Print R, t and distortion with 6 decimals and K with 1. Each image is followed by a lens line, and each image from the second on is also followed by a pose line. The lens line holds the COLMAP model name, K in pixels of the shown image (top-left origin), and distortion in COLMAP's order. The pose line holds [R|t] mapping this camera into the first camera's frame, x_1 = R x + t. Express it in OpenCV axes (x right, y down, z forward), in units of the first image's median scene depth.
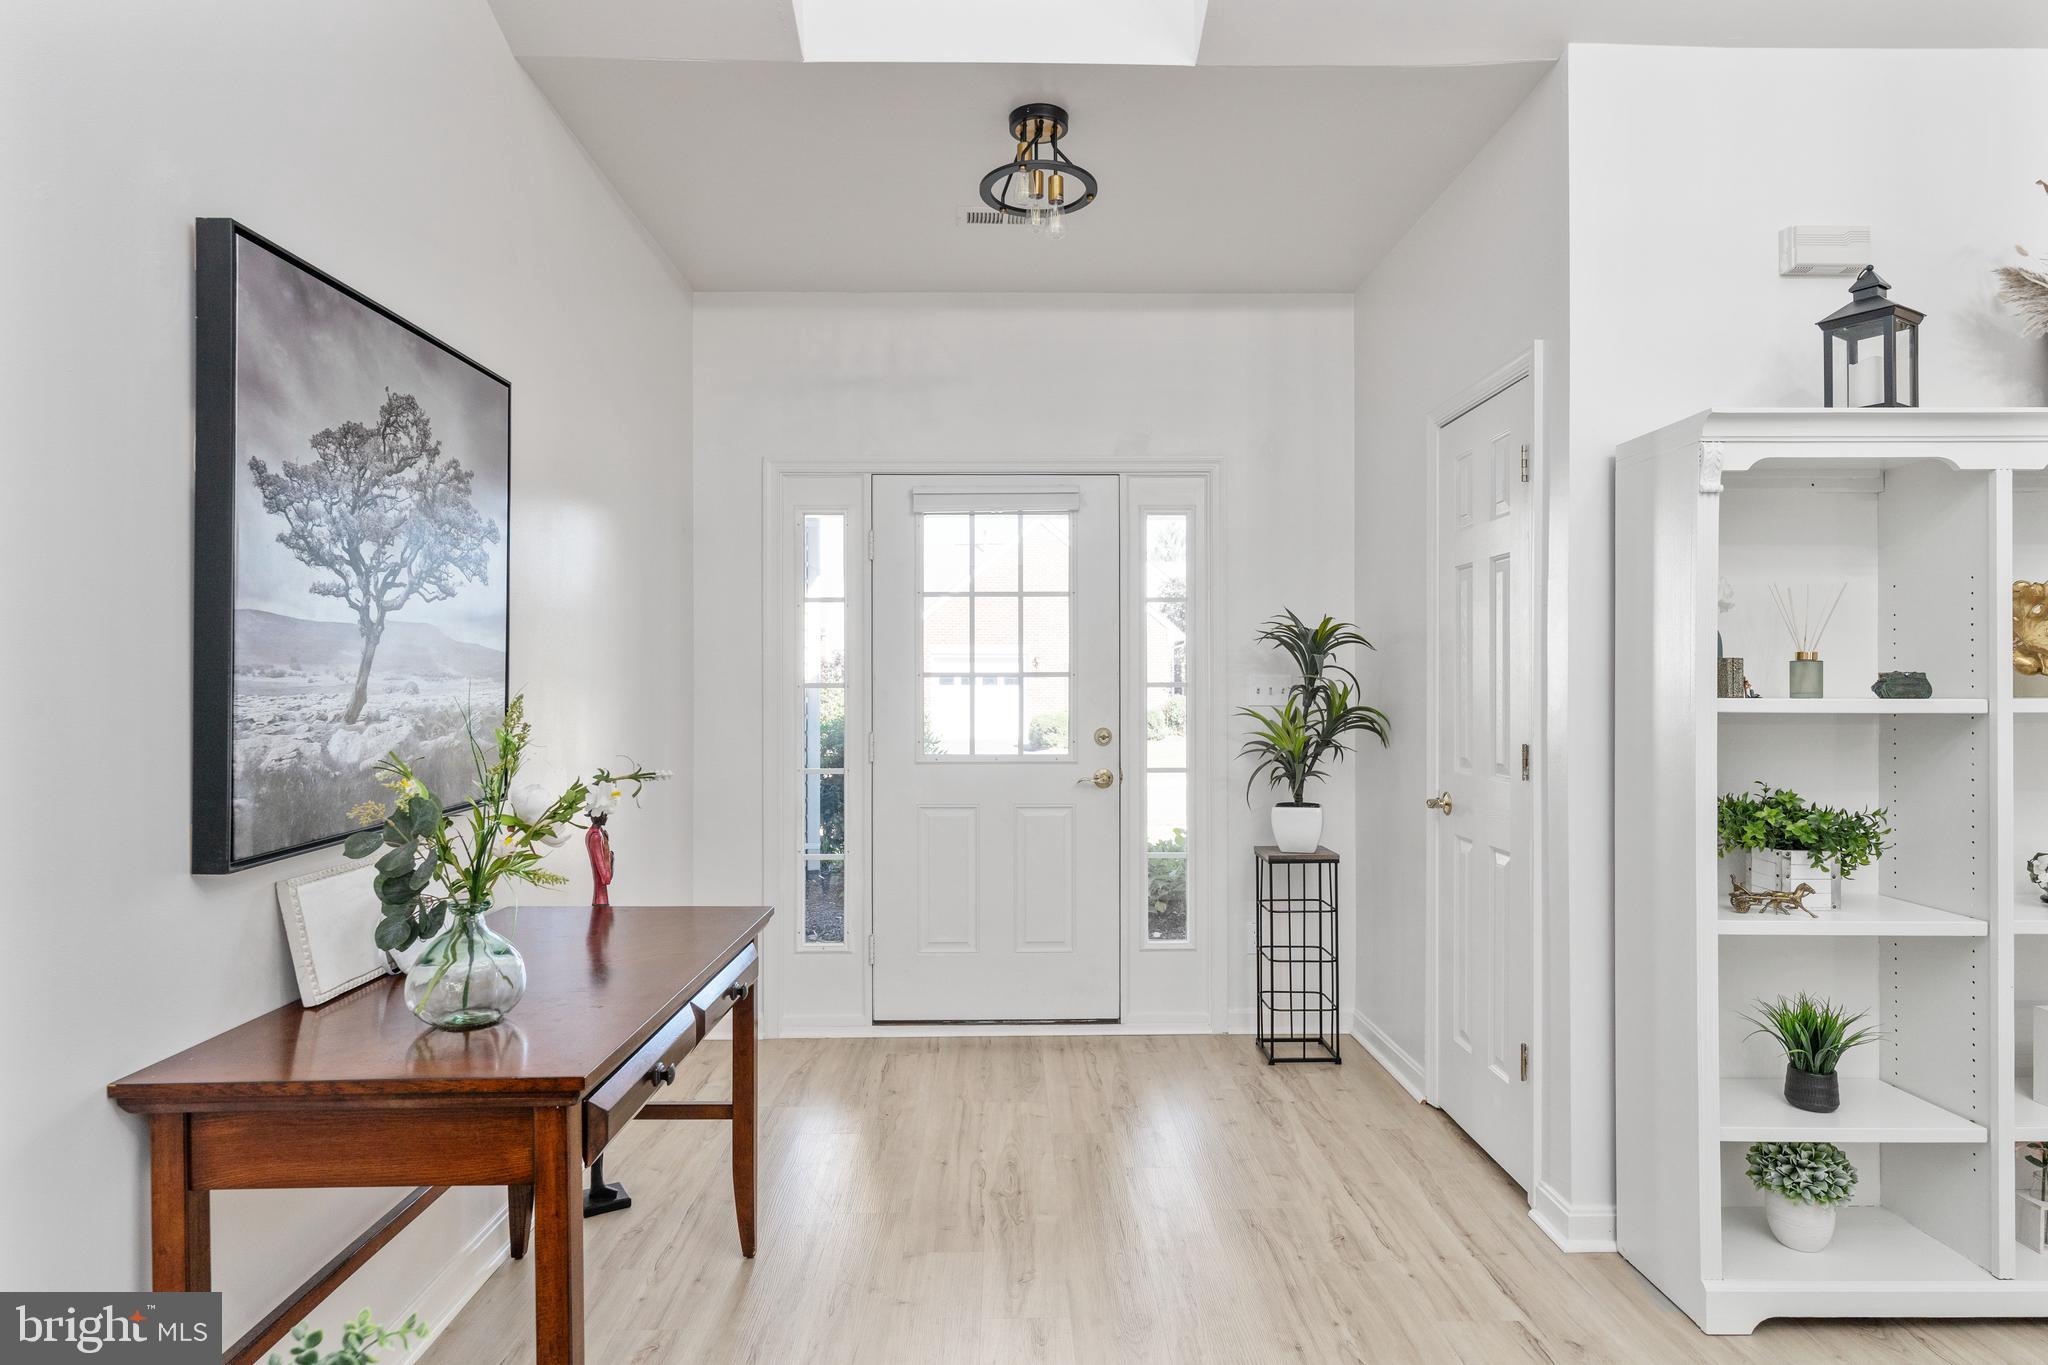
lens RADIAL K [[1139.8, 0, 1024.0], [0, 1139.8, 682.5], [0, 0, 1]] dist [0.000445, -0.000005]
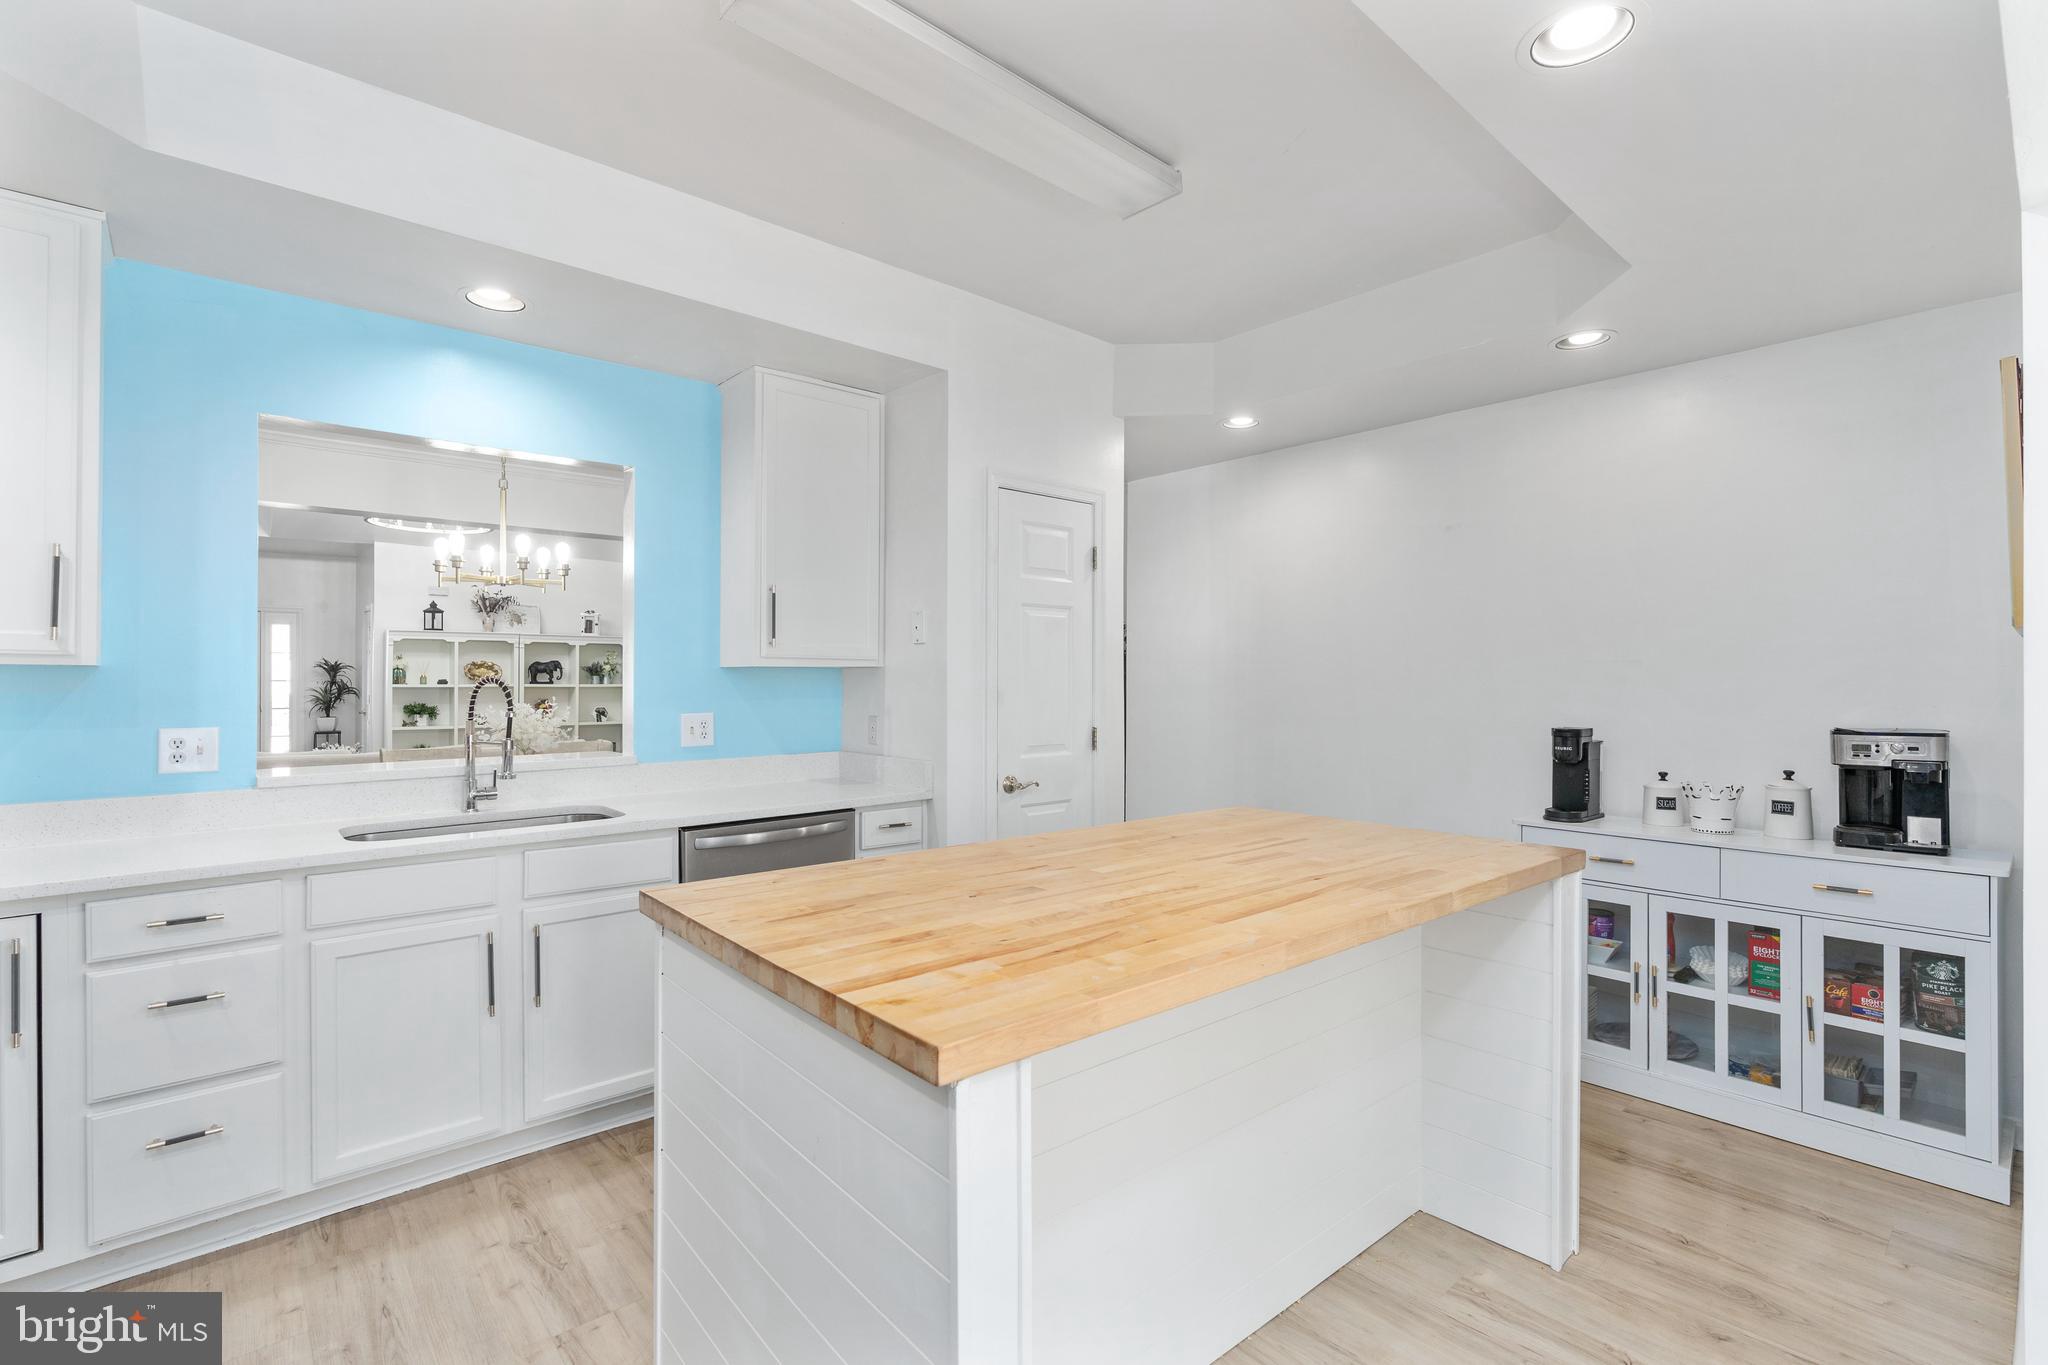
lens RADIAL K [[914.4, 0, 1024.0], [0, 914.4, 682.5], [0, 0, 1]] dist [-0.004251, -0.000285]
pose [[0.757488, -0.000535, 0.652849, 0.060987], [-0.005449, 0.999960, 0.007142, -0.034348], [-0.652827, -0.008968, 0.757454, -3.511283]]
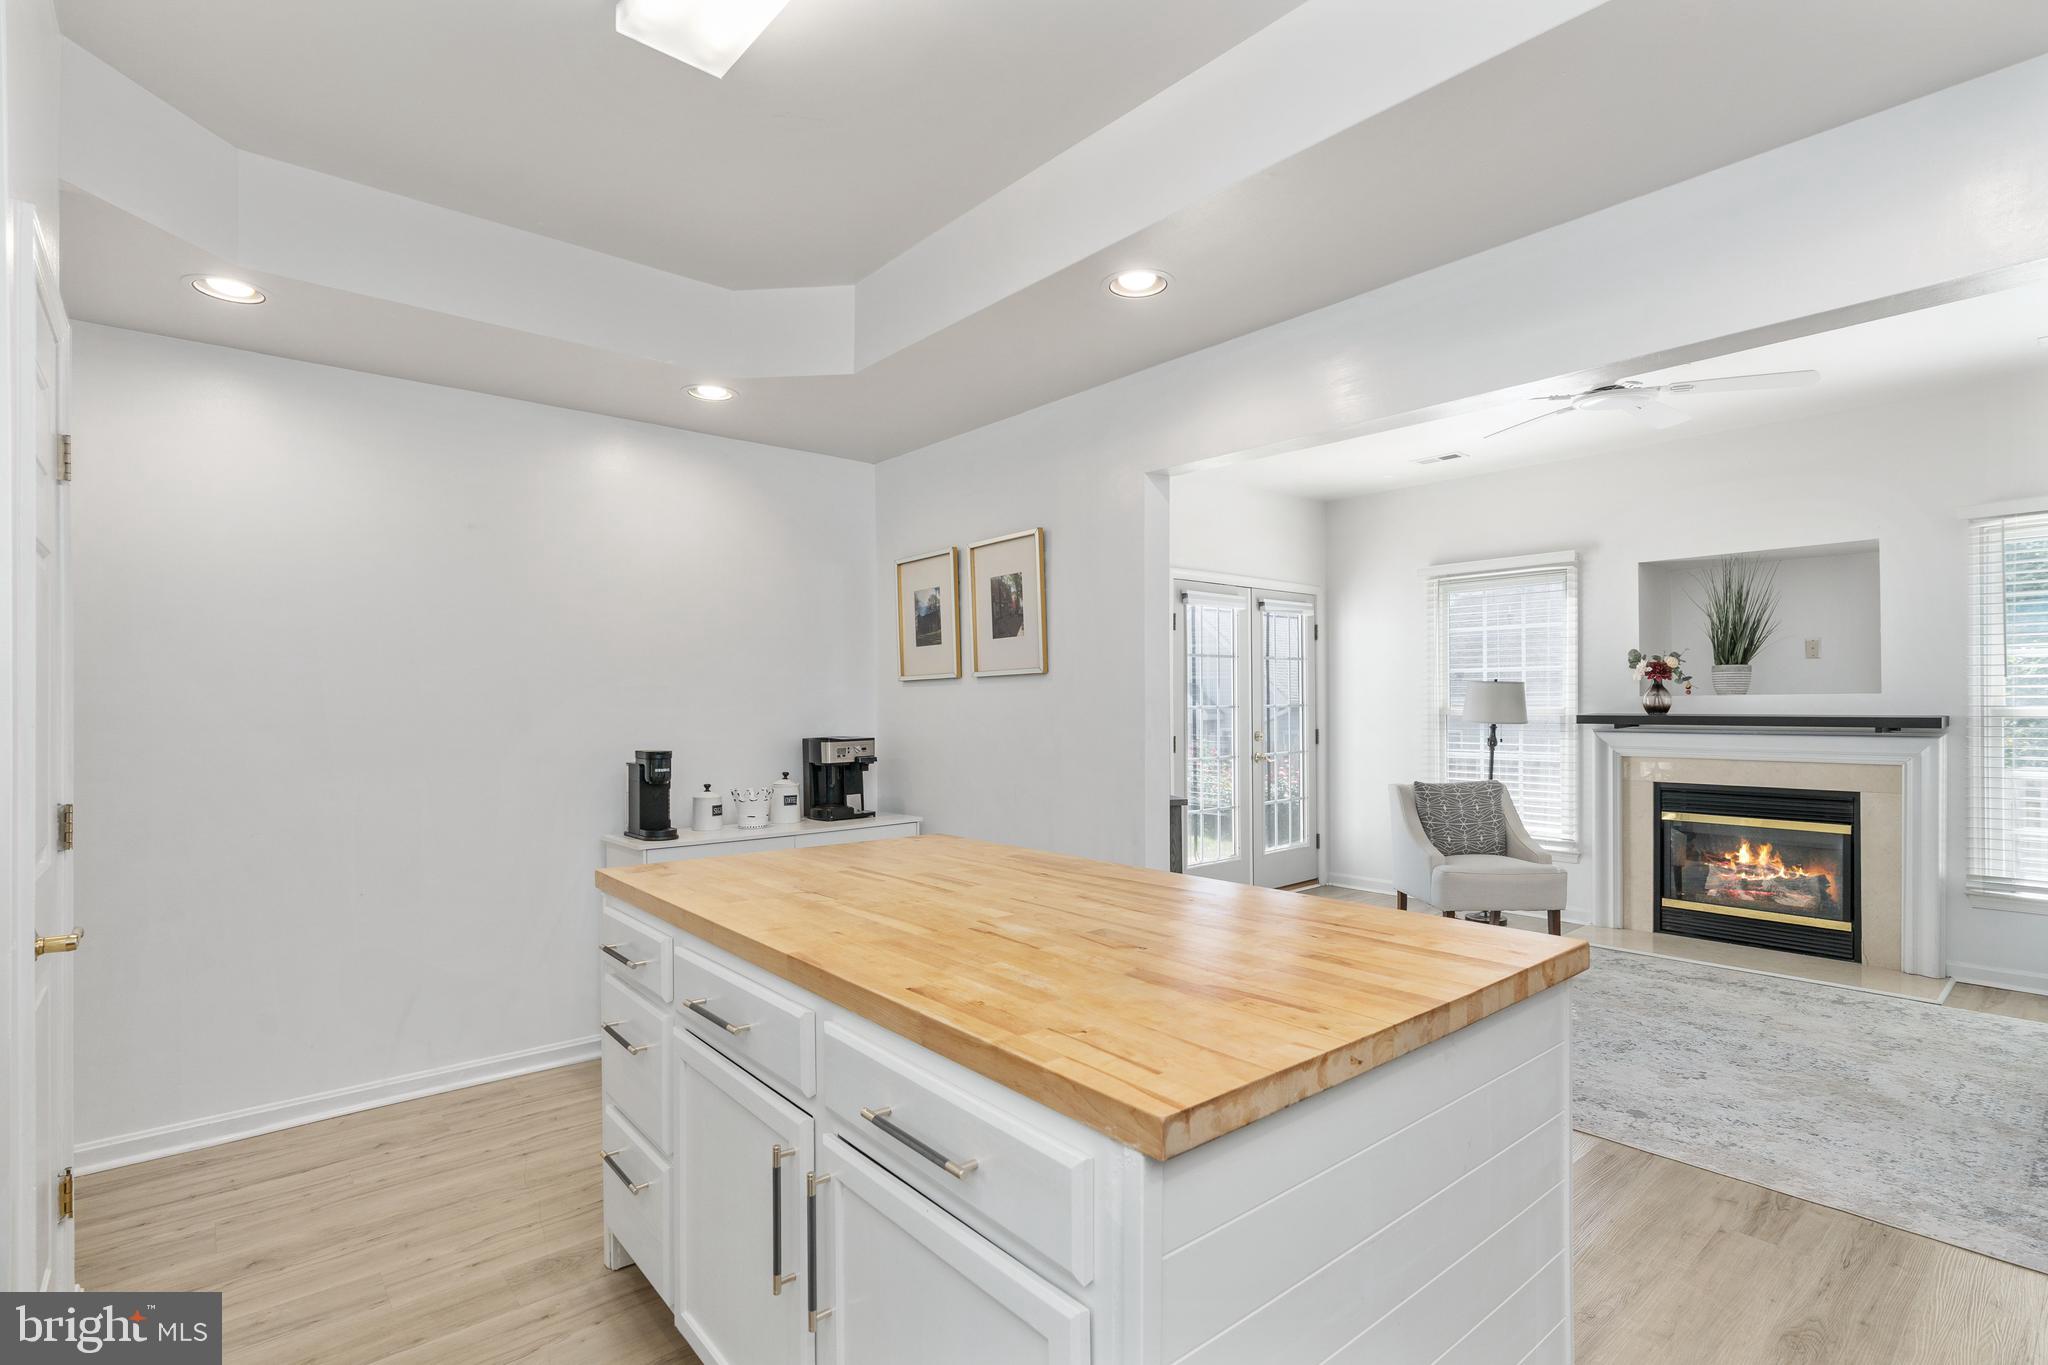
lens RADIAL K [[990.6, 0, 1024.0], [0, 990.6, 682.5], [0, 0, 1]] dist [-0.064324, -0.000135]
pose [[-0.642792, 0.015468, 0.765884, -0.308056], [0.000147, 0.999799, -0.020069, -0.062402], [-0.766041, -0.012788, -0.642665, 6.229945]]
